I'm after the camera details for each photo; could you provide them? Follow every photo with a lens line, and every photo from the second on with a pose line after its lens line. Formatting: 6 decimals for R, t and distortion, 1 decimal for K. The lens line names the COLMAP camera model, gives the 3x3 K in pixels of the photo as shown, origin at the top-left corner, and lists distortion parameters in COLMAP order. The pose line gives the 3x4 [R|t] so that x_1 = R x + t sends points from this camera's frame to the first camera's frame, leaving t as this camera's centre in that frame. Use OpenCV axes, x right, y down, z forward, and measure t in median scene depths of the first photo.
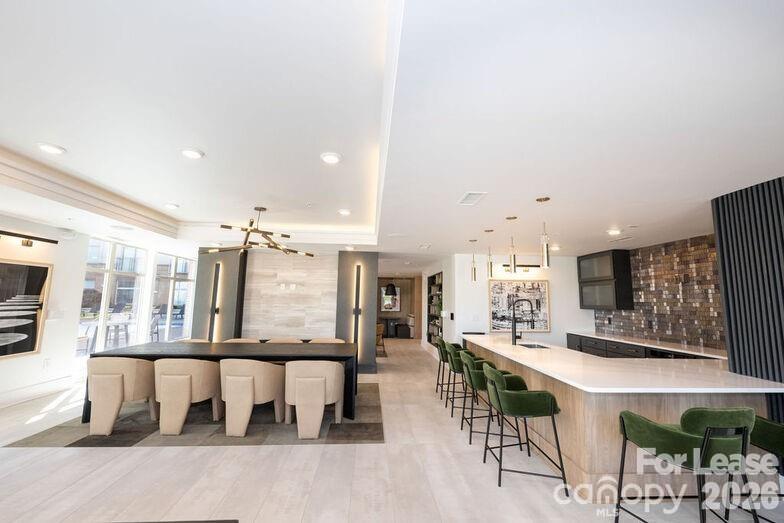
lens RADIAL K [[314.4, 0, 391.7], [0, 314.4, 263.3], [0, 0, 1]] dist [-0.000924, -0.000078]
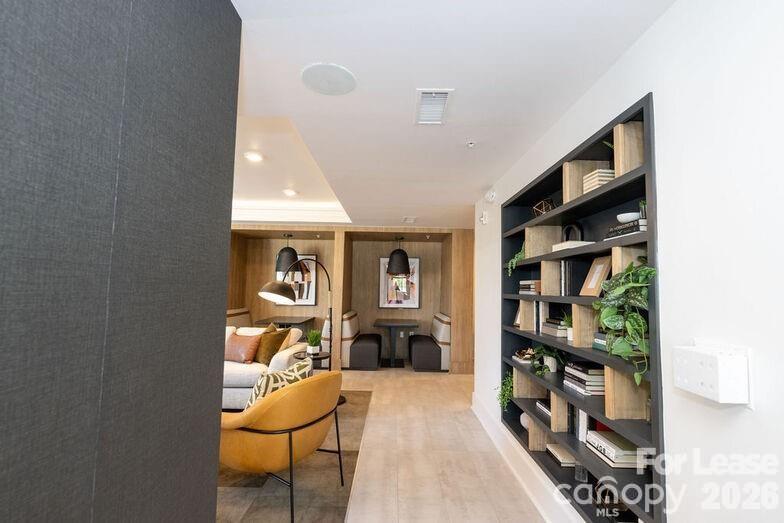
lens RADIAL K [[364.9, 0, 392.2], [0, 364.9, 263.1], [0, 0, 1]] dist [0.000384, 0.000029]
pose [[0.997676, -0.001104, -0.068131, 0.024349], [0.004578, 0.998696, 0.050851, 0.058602], [0.067986, -0.051045, 0.996380, 0.466410]]
